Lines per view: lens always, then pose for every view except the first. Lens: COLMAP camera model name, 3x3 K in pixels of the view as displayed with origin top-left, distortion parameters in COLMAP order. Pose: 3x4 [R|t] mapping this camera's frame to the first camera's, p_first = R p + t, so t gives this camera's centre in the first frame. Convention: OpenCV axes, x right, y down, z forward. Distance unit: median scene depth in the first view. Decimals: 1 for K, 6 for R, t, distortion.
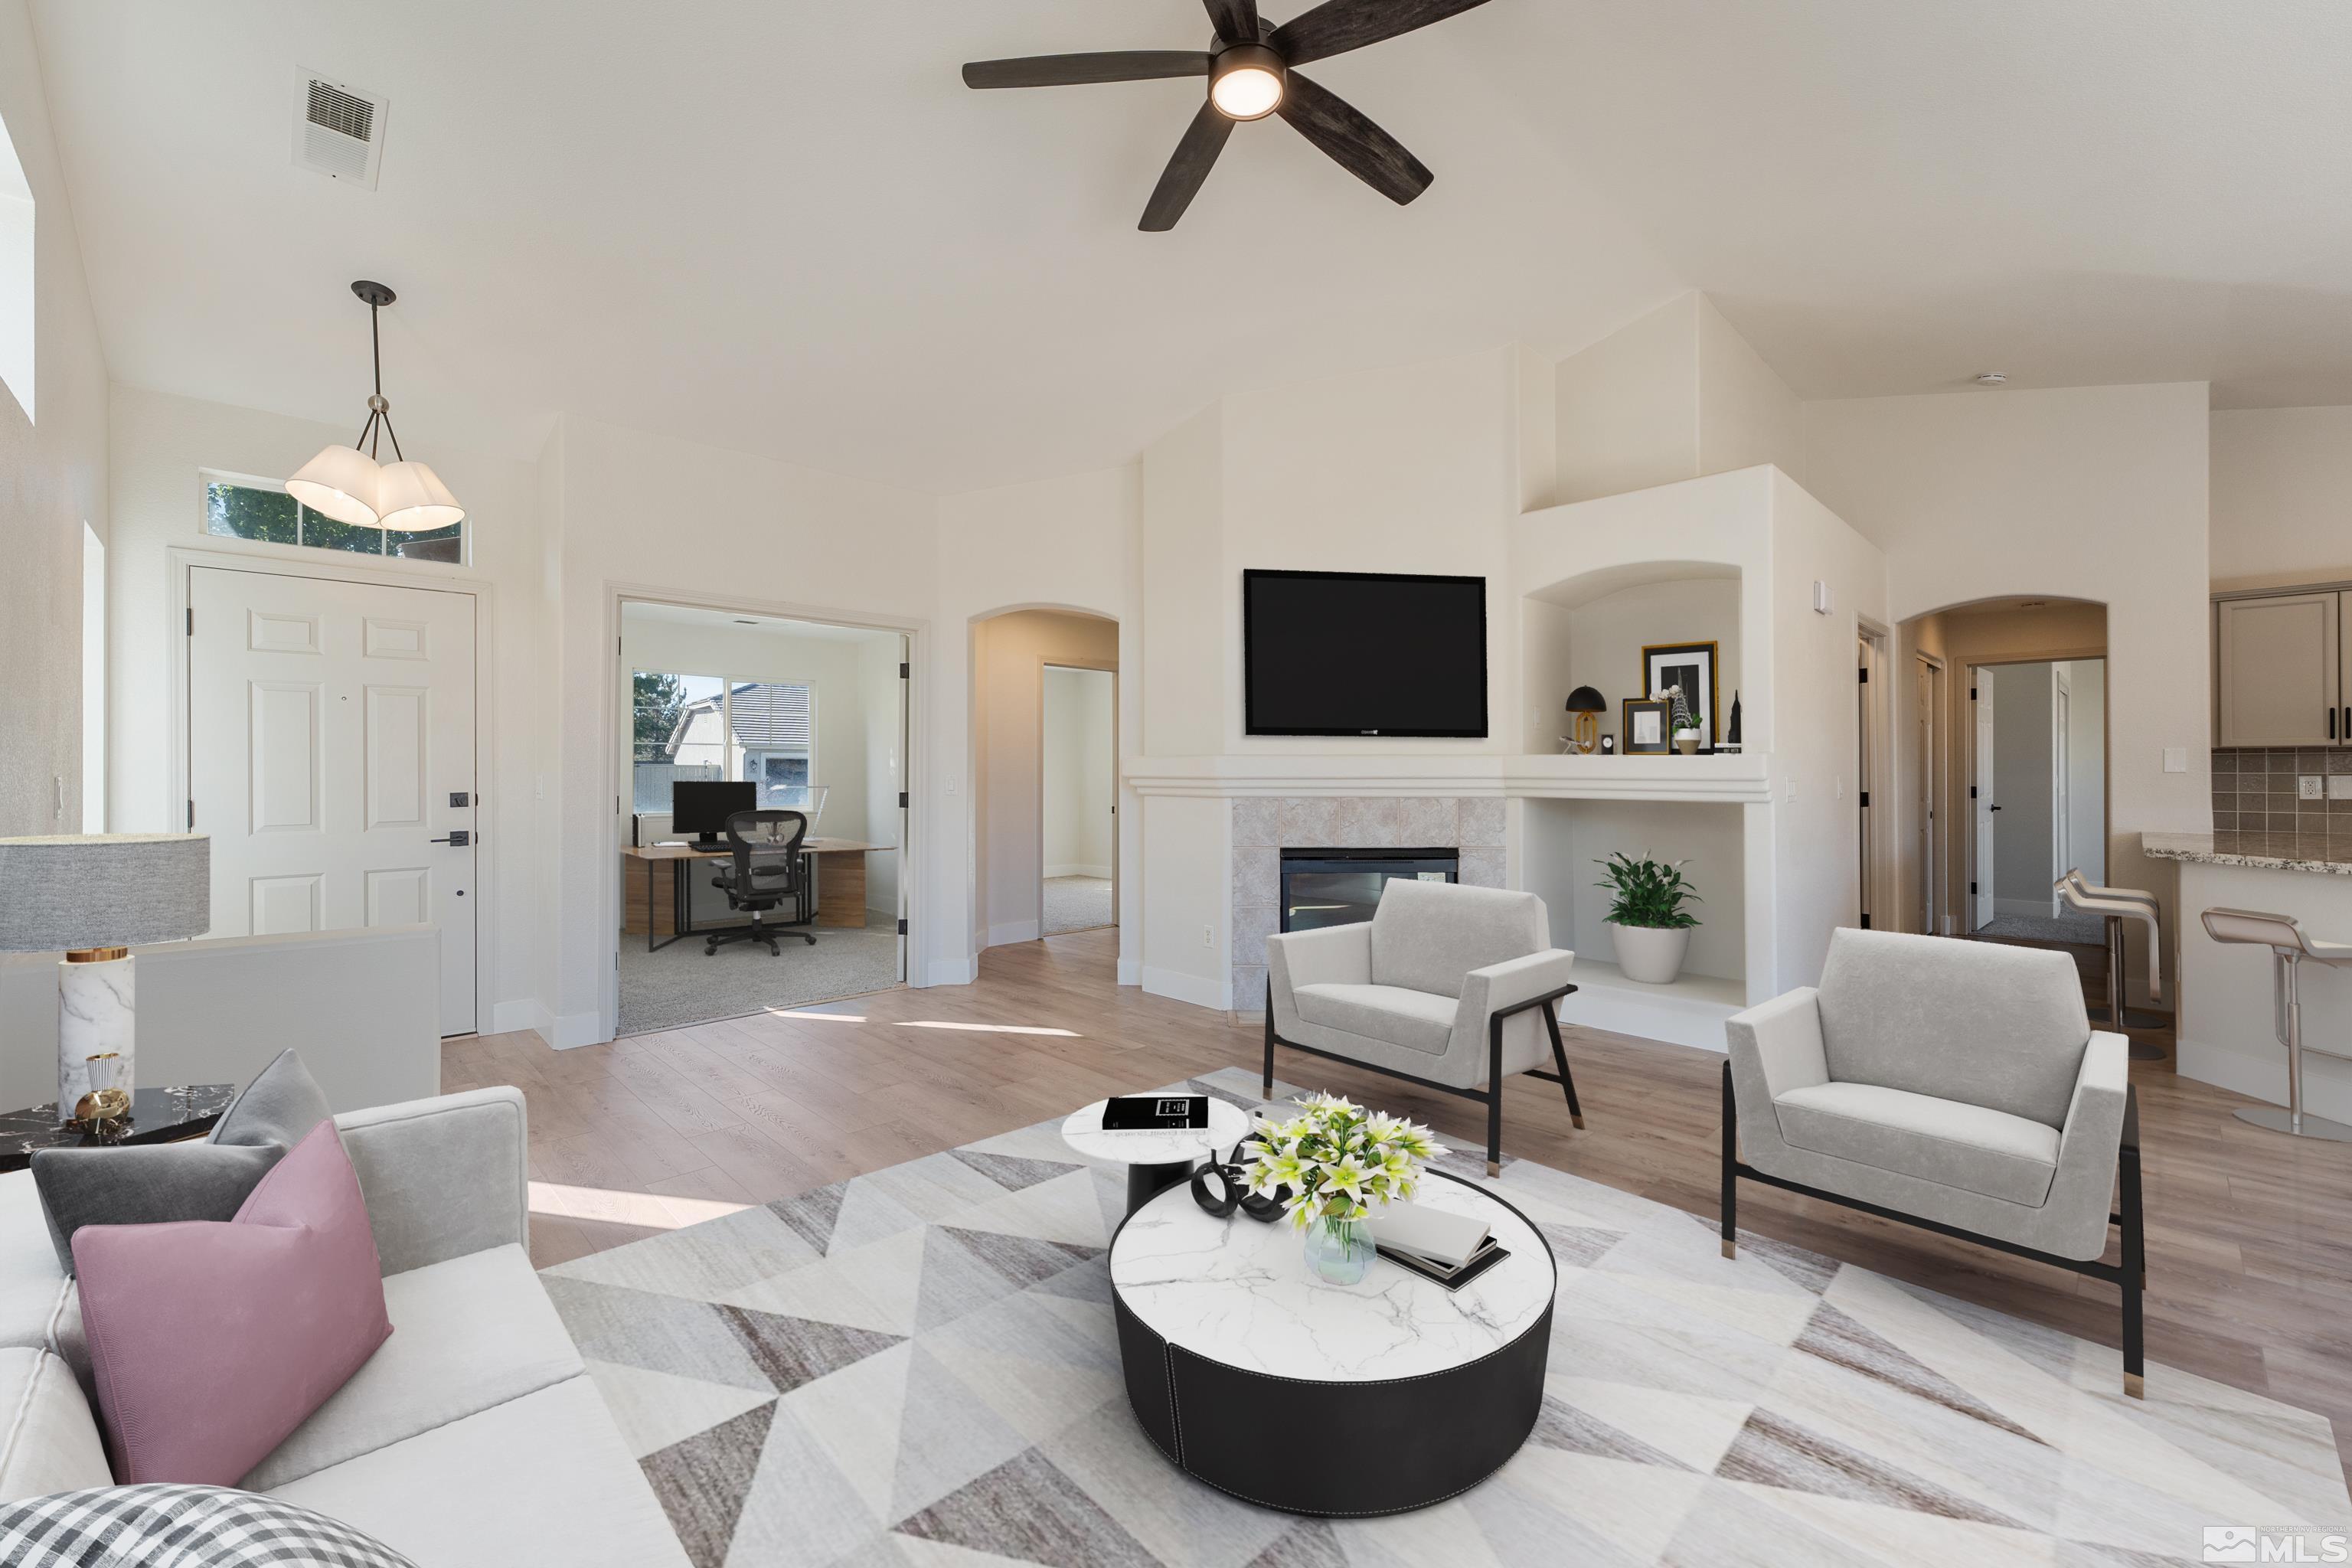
lens RADIAL K [[952.0, 0, 1185.7], [0, 952.0, 769.7], [0, 0, 1]] dist [-0.002489, -0.000339]
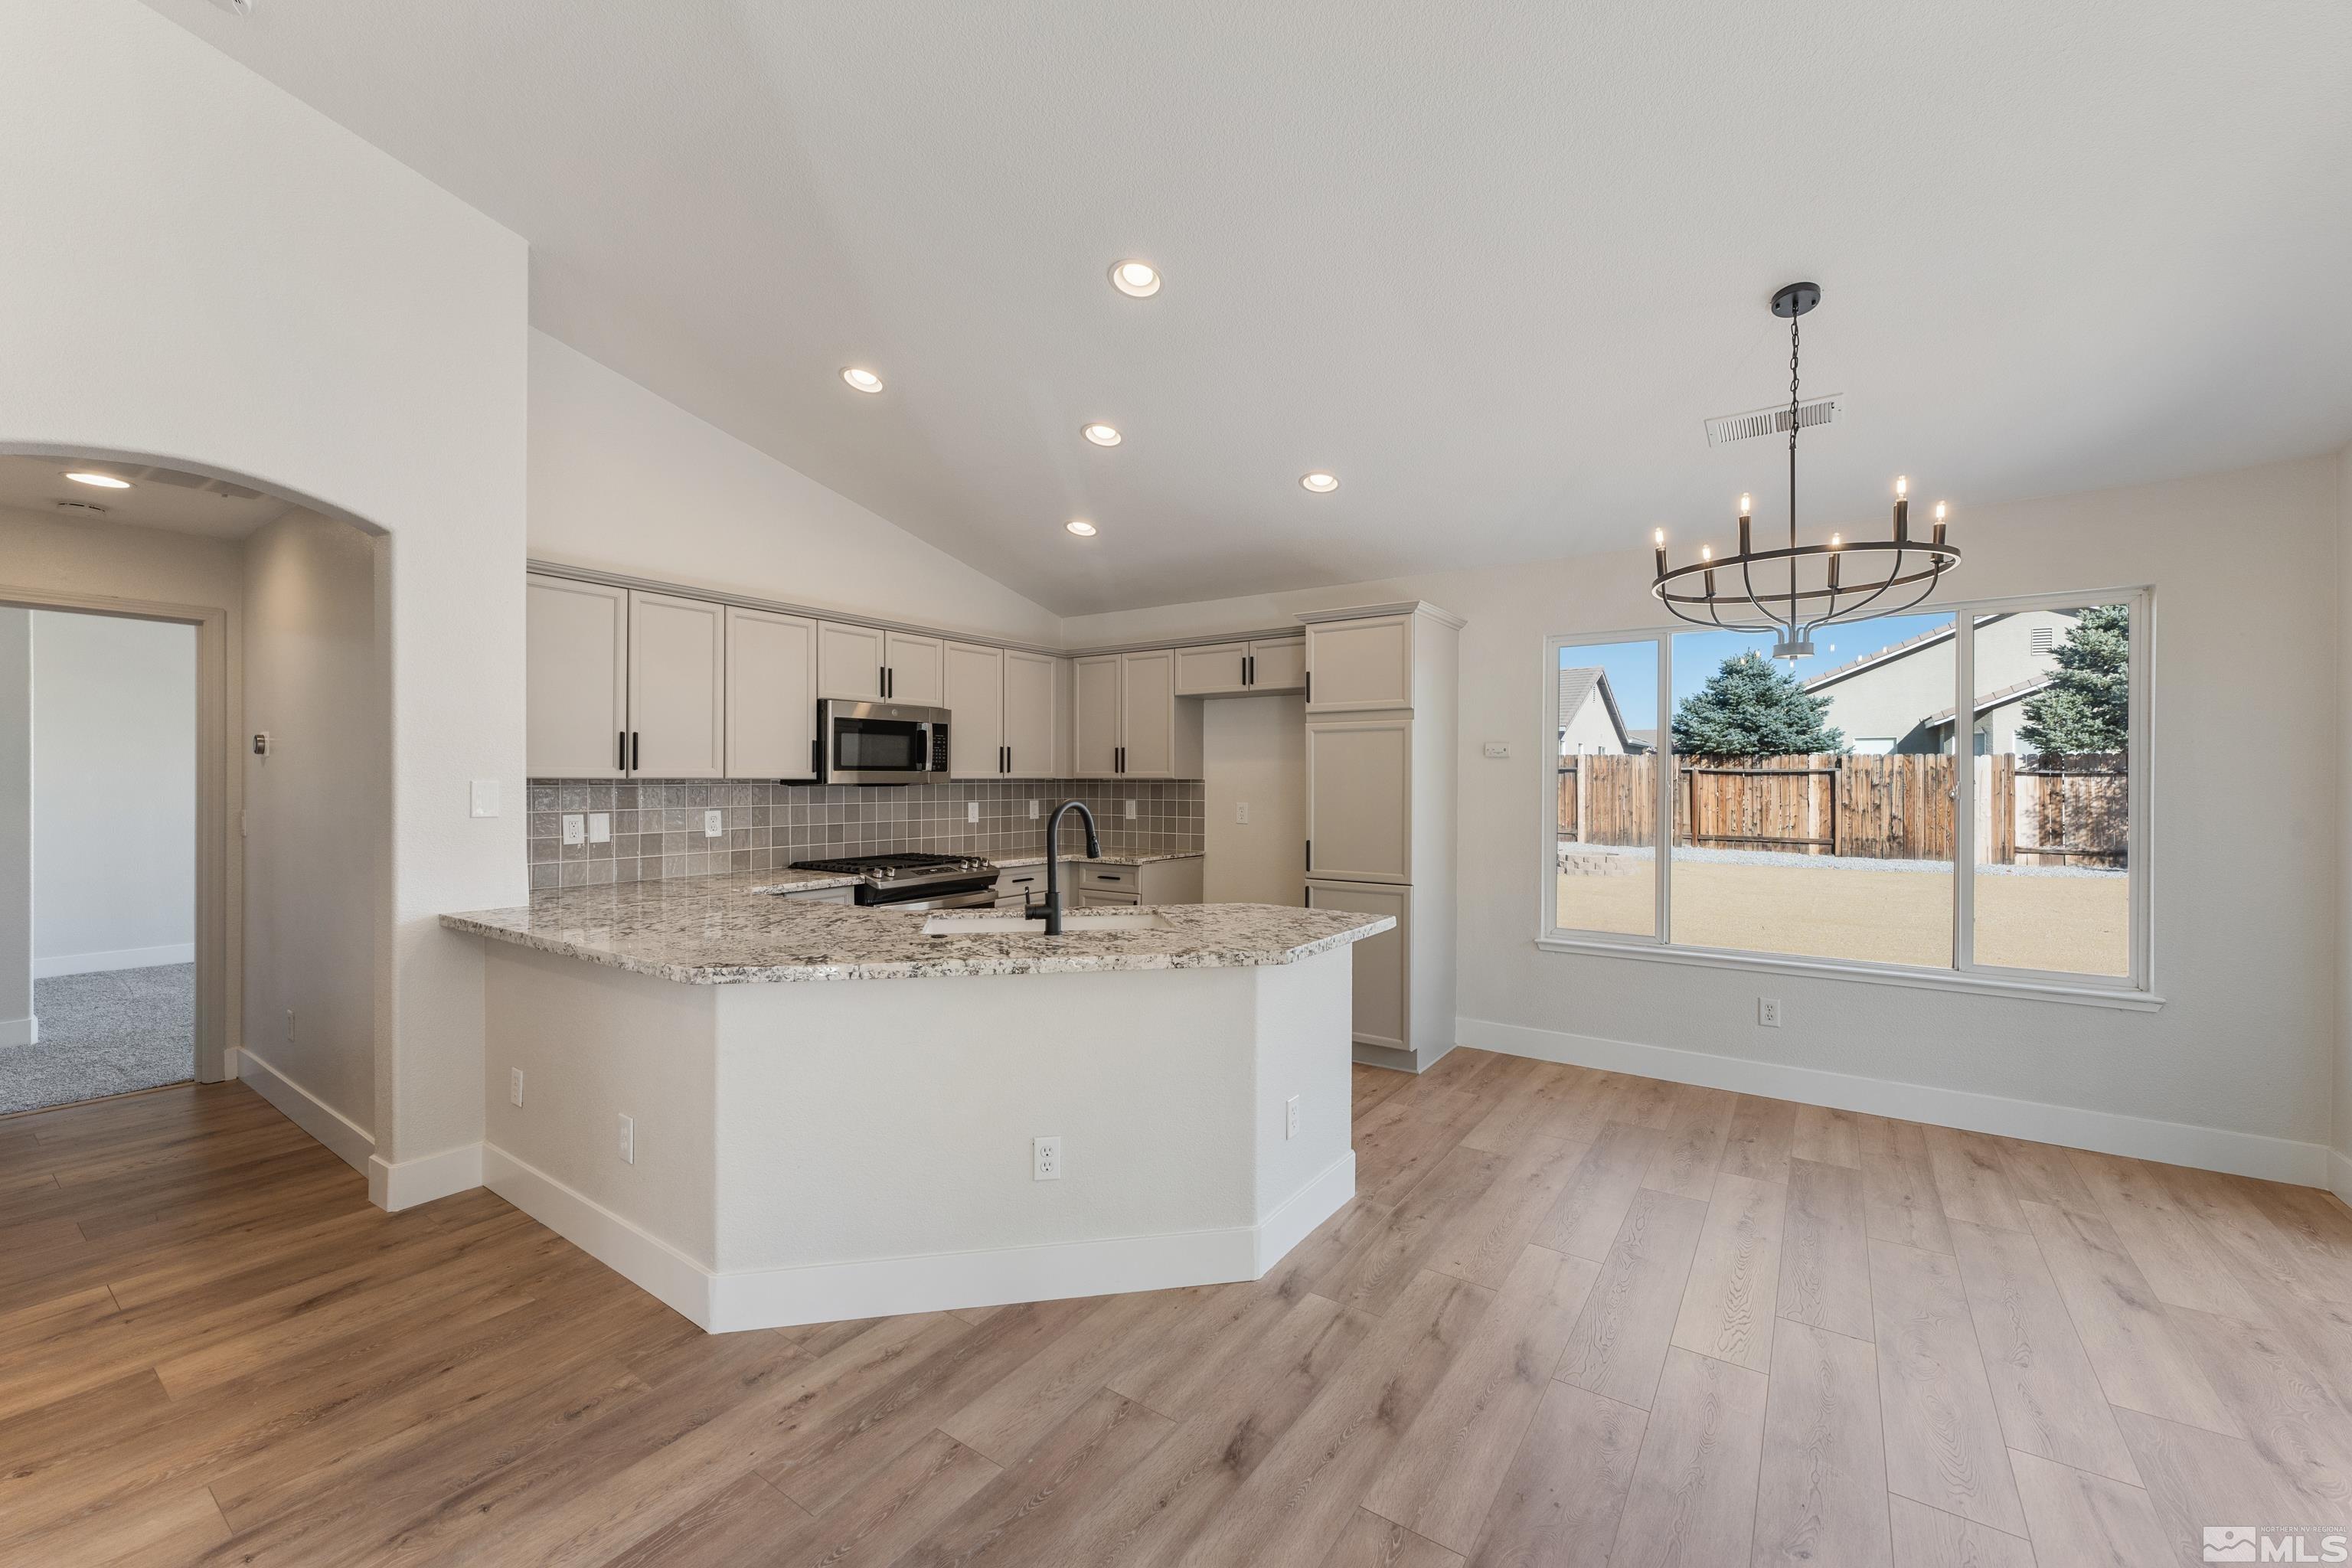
lens RADIAL K [[932.7, 0, 1175.3], [0, 932.7, 783.2], [0, 0, 1]] dist [-0.000099, -0.000214]
pose [[-0.187092, -0.004241, 0.982333, 0.323508], [-0.007646, 0.999967, 0.002861, -0.025678], [-0.982313, -0.006976, -0.187118, 0.648999]]
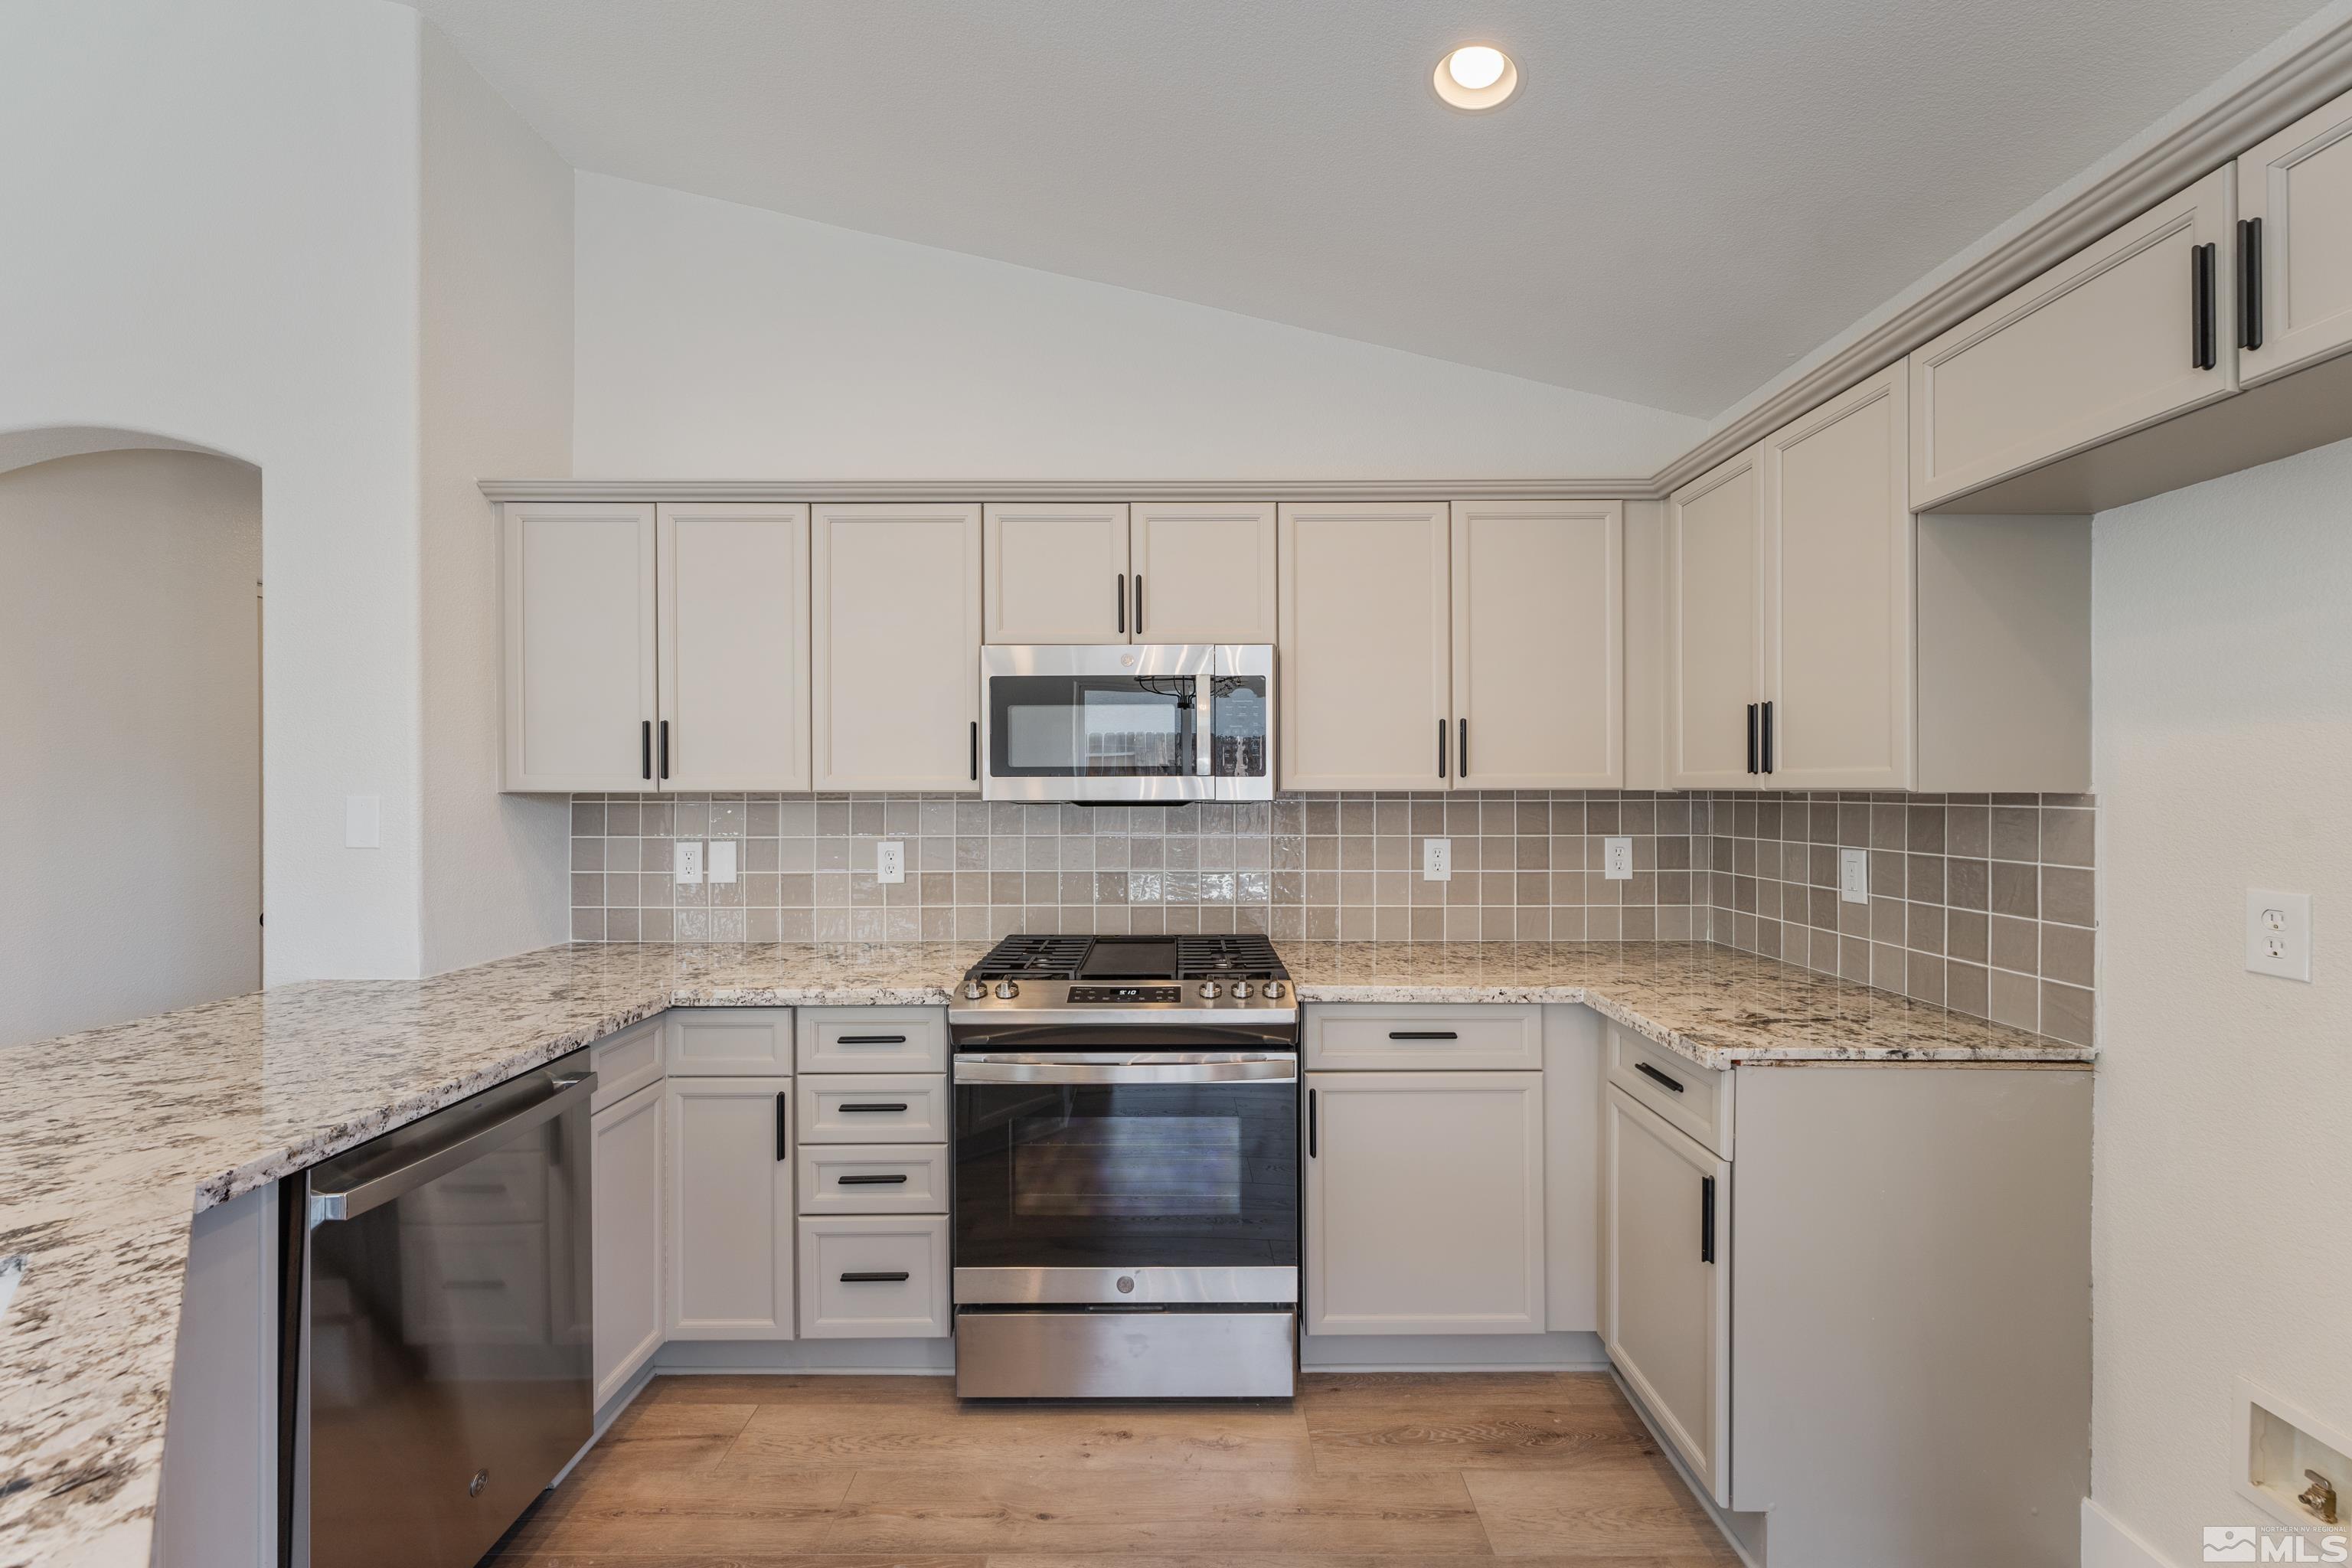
lens RADIAL K [[932.7, 0, 1175.3], [0, 932.7, 783.2], [0, 0, 1]] dist [-0.000099, -0.000214]
pose [[0.701454, 0.002390, 0.712711, 0.989692], [-0.003462, 0.999994, 0.000055, -0.029717], [-0.712707, -0.002506, 0.701458, 0.399287]]
